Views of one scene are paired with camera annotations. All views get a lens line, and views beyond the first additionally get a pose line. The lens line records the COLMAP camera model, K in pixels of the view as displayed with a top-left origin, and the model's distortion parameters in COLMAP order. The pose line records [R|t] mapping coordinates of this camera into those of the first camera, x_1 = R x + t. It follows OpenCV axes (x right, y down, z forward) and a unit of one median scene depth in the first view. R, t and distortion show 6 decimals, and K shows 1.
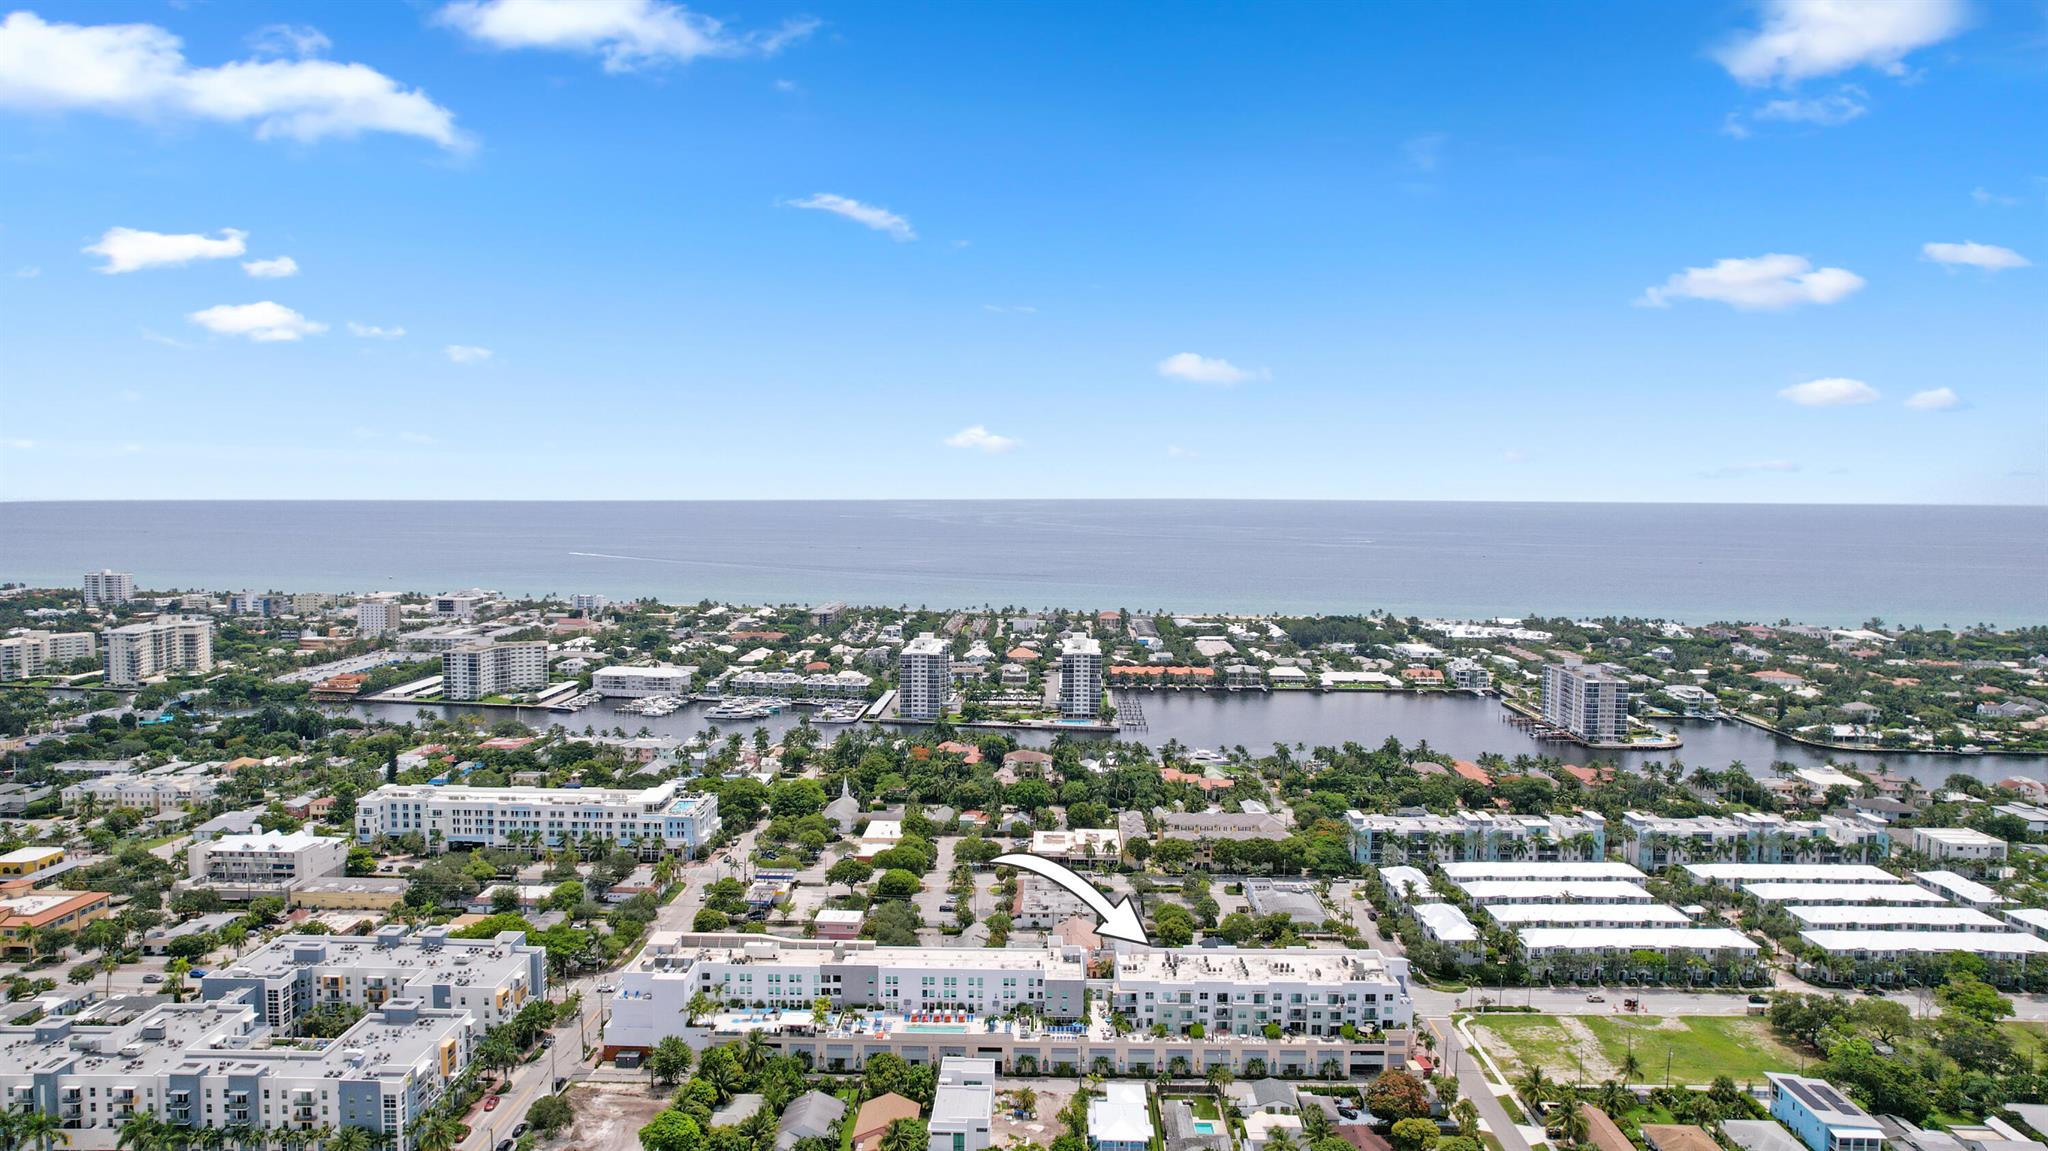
lens RADIAL K [[1320.8, 0, 1014.5], [0, 1320.8, 585.5], [0, 0, 1]] dist [-0.082272, 0.079616]
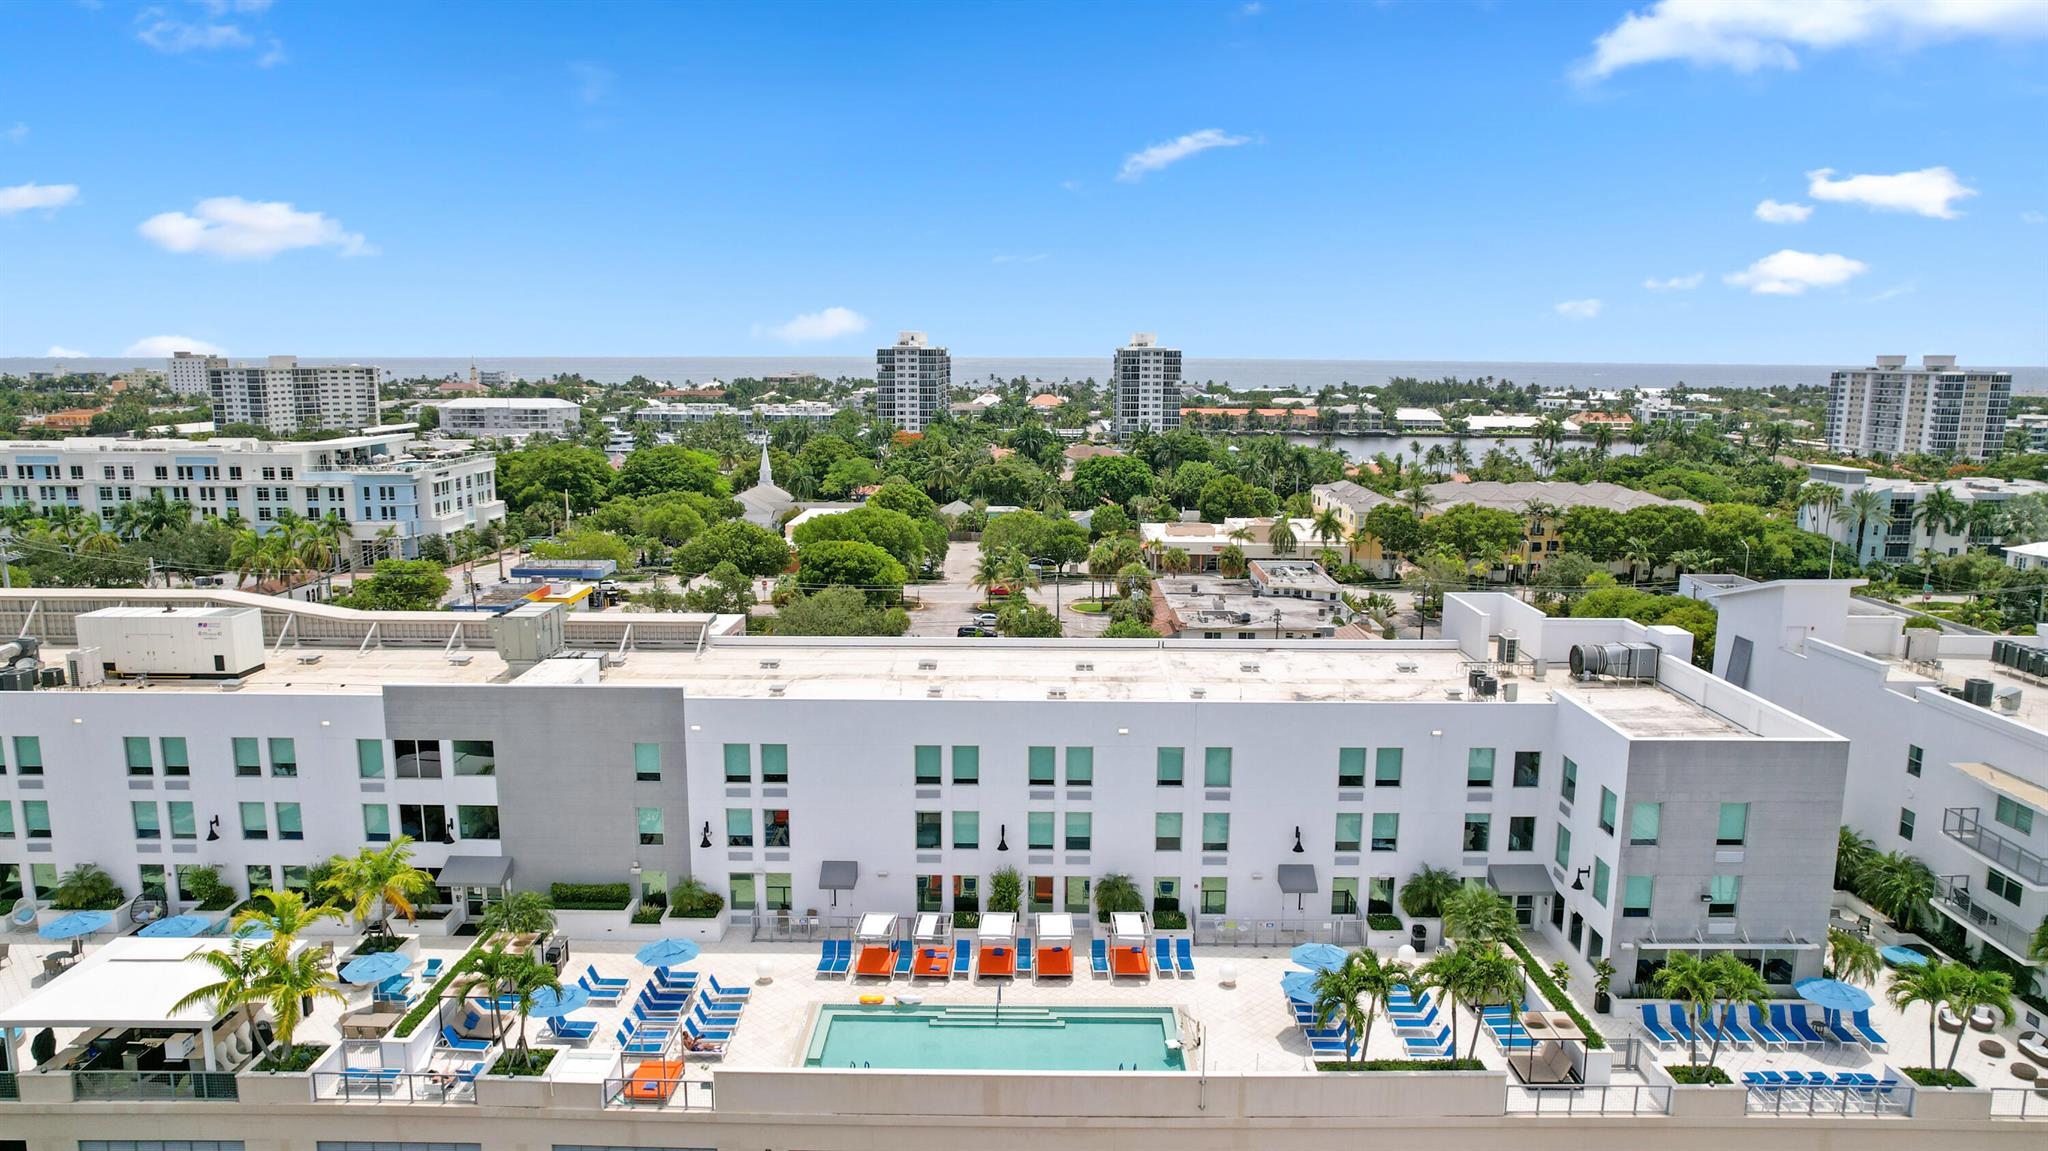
lens RADIAL K [[1320.8, 0, 1014.5], [0, 1320.8, 585.5], [0, 0, 1]] dist [-0.082272, 0.079616]
pose [[0.999967, -0.003281, 0.007462, -0.045034], [0.002530, 0.995127, 0.098573, 0.202240], [-0.007749, -0.098551, 0.995102, 0.639618]]
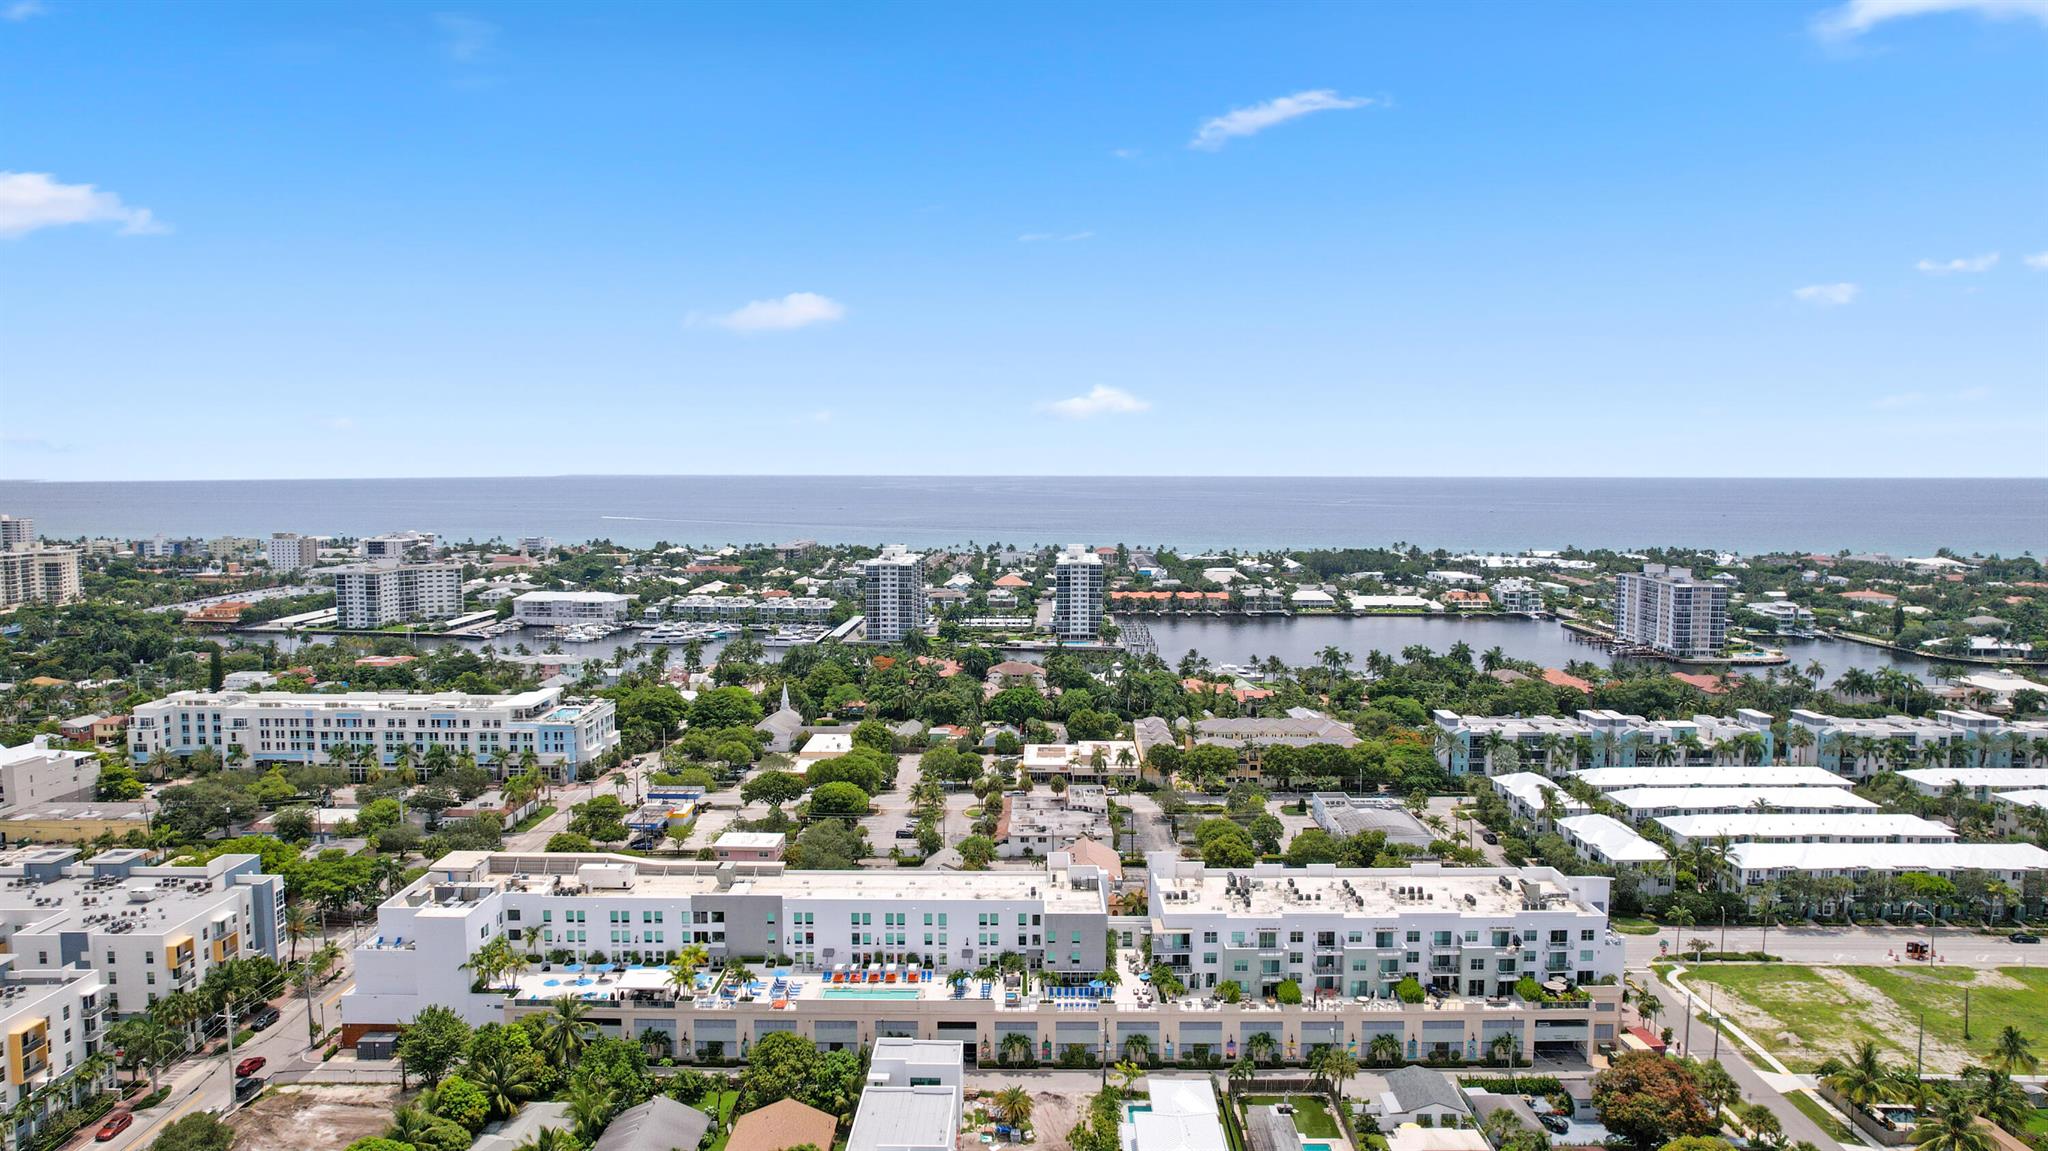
lens RADIAL K [[1320.8, 0, 1014.5], [0, 1320.8, 585.5], [0, 0, 1]] dist [-0.082272, 0.079616]
pose [[0.999934, -0.007997, 0.008213, 0.003896], [0.007878, 0.999866, 0.014327, 0.103378], [-0.008326, -0.014261, 0.999864, 0.287248]]
